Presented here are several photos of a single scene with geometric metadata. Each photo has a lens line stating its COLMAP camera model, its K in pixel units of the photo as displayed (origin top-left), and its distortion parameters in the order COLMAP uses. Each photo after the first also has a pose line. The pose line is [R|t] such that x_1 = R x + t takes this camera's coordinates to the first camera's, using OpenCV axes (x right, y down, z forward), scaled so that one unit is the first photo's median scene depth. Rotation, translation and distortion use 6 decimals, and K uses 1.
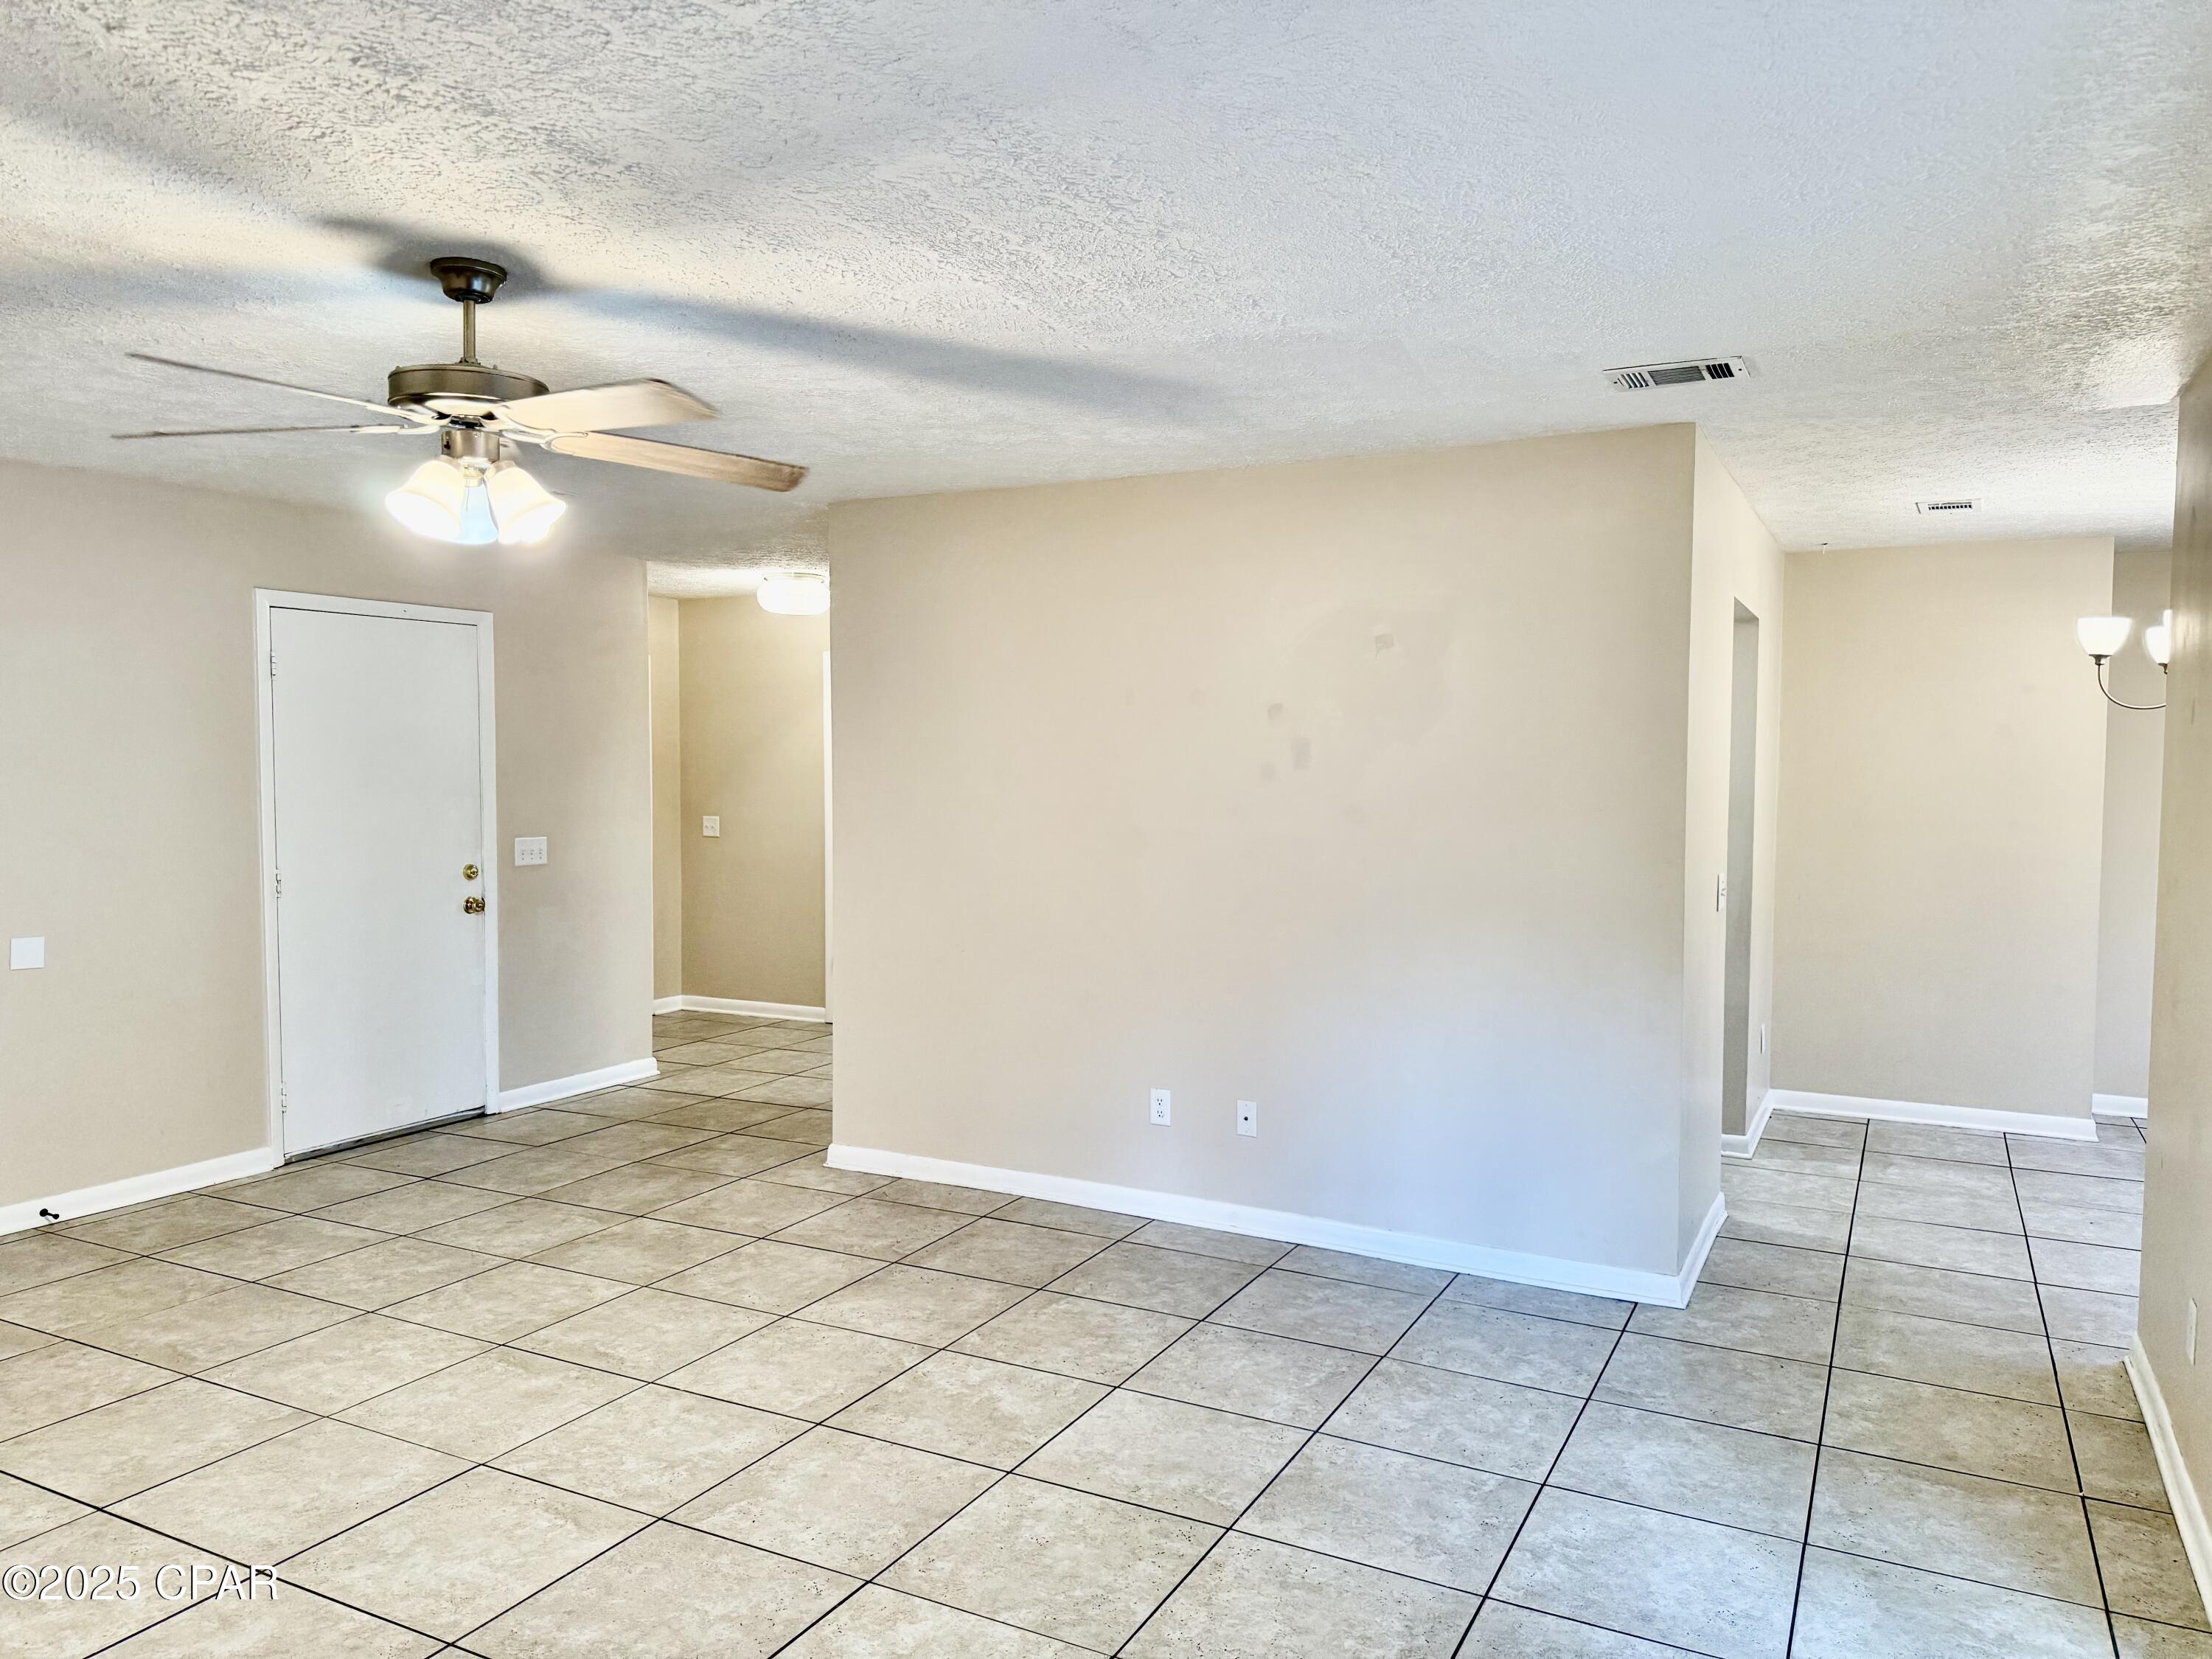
lens RADIAL K [[1542.5, 0, 1103.3], [0, 1542.5, 845.3], [0, 0, 1]] dist [0.036775, -0.047324]
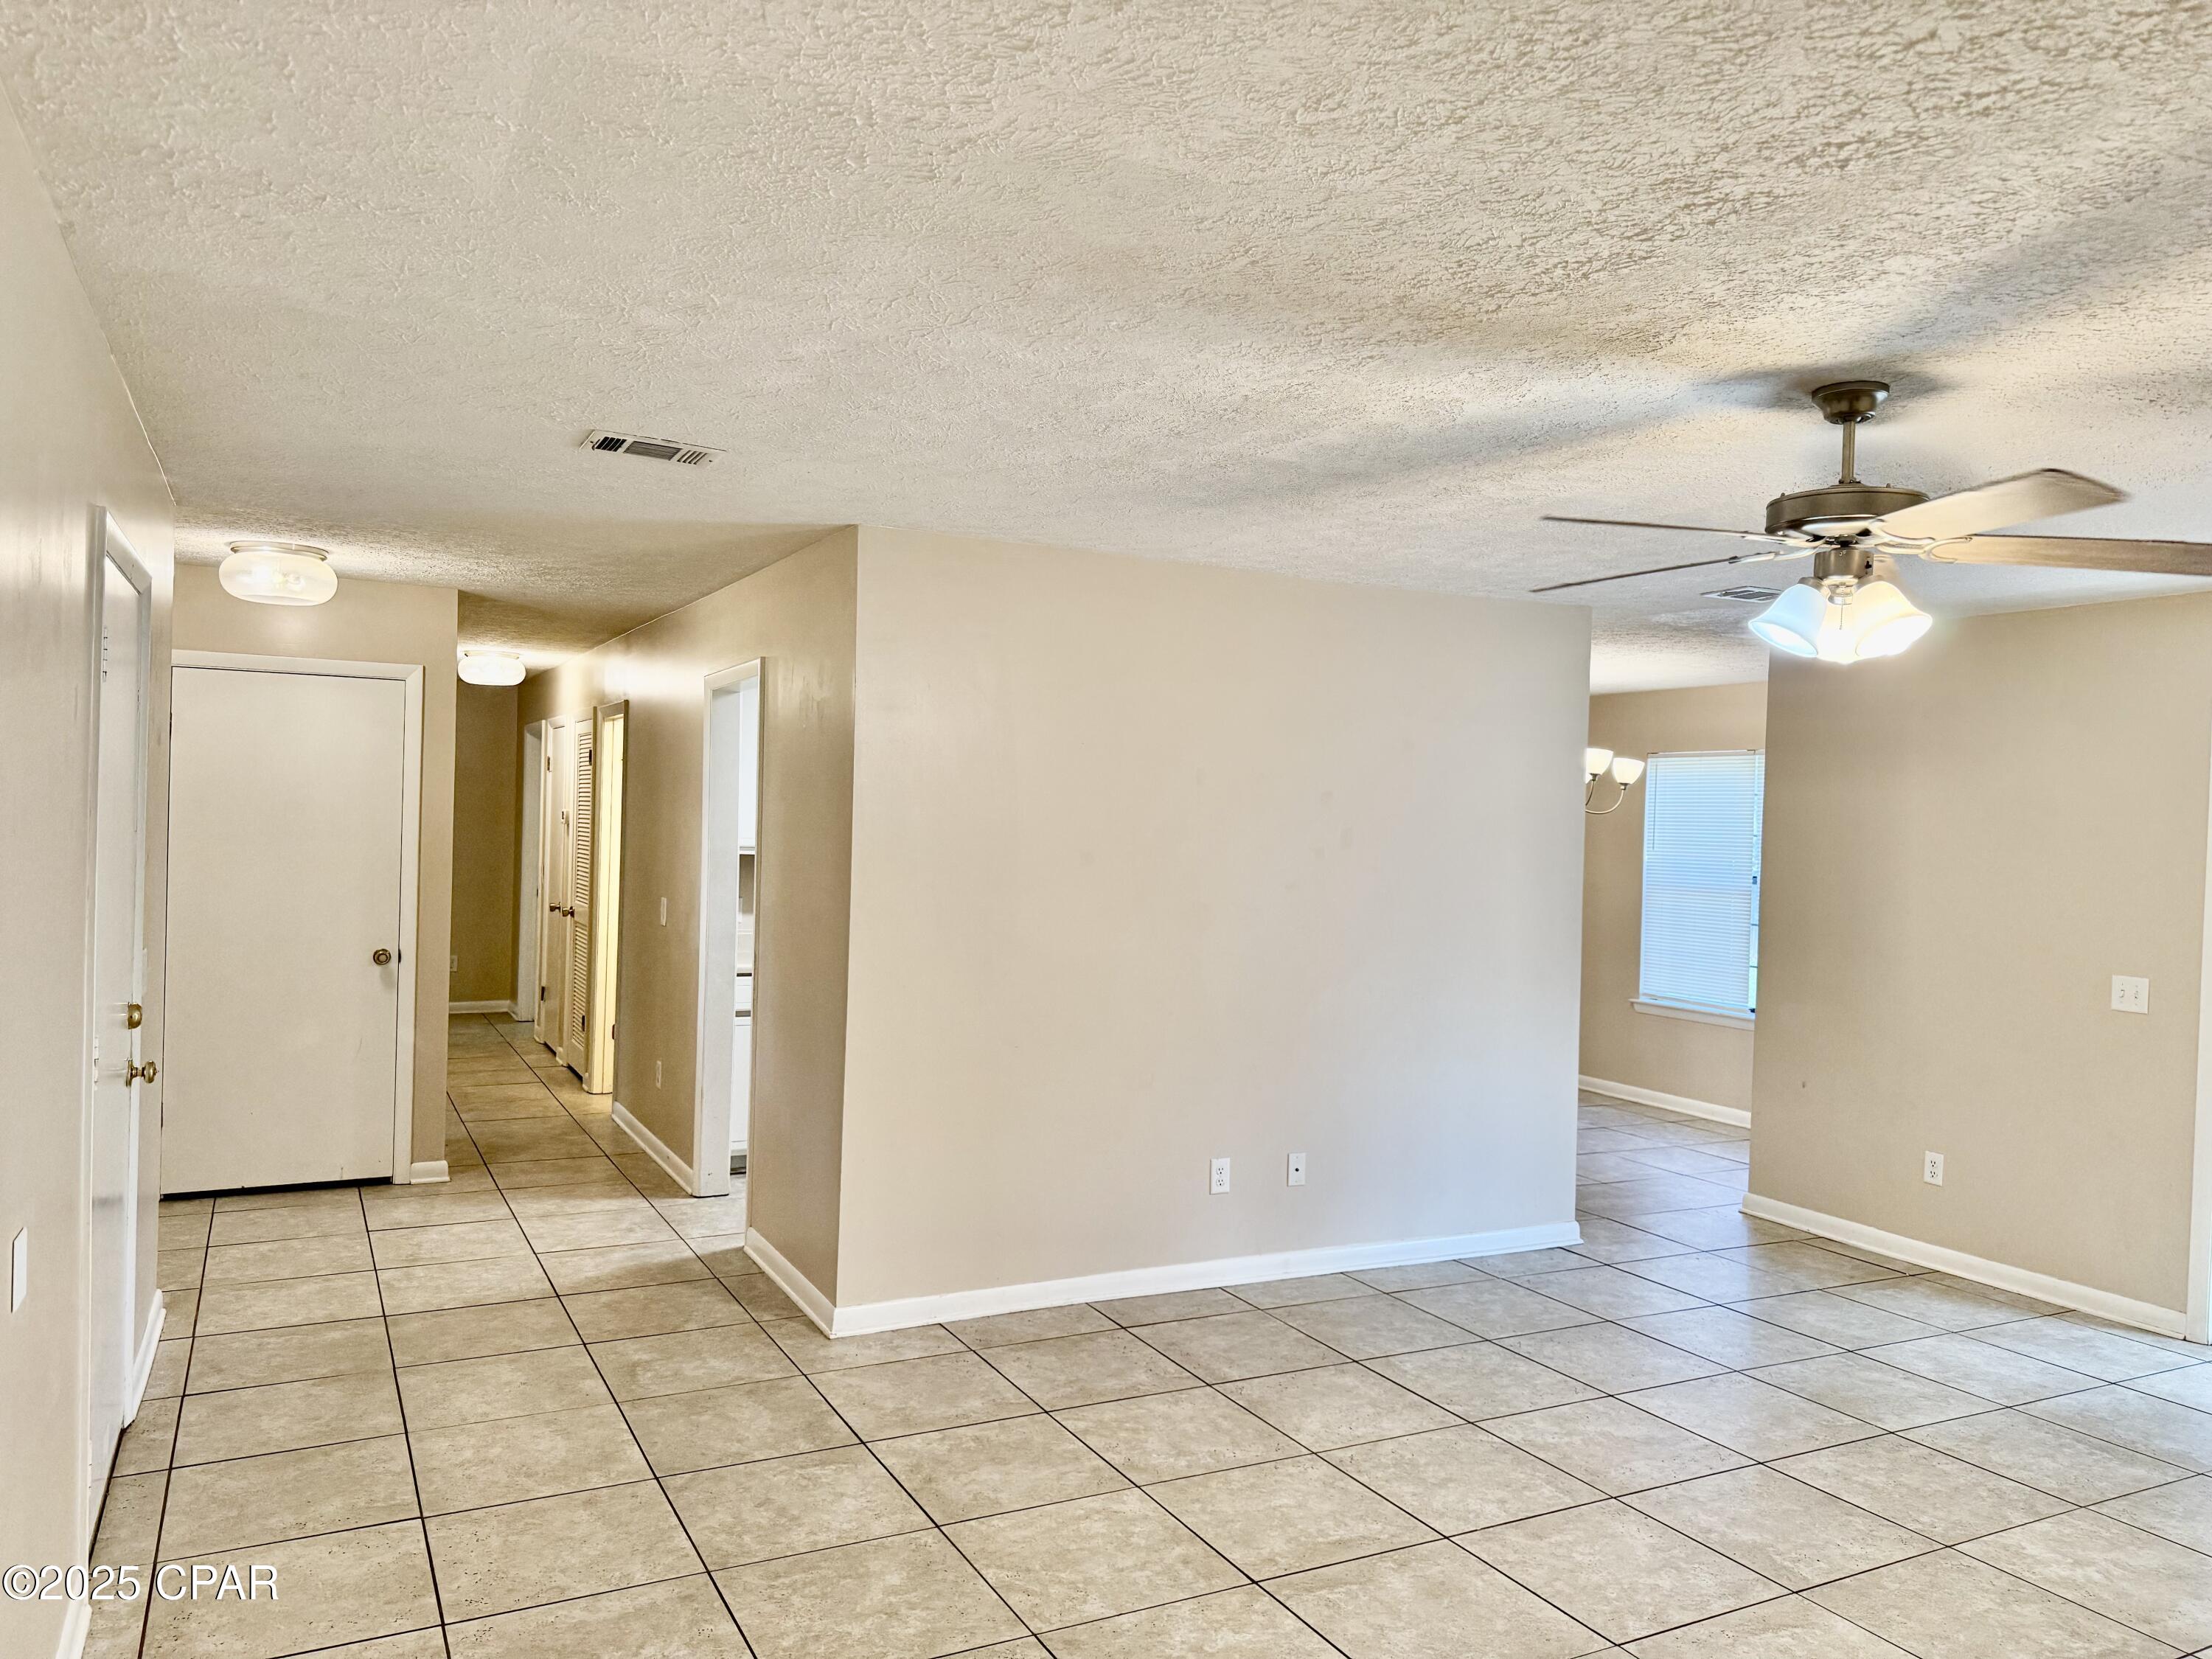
lens RADIAL K [[1542.5, 0, 1106.6], [0, 1542.5, 821.3], [0, 0, 1]] dist [0.036775, -0.047324]
pose [[0.578505, 0.011937, 0.815591, -0.989835], [0.022711, 0.999270, -0.030734, -0.043530], [-0.815362, 0.036303, 0.577812, 0.530952]]
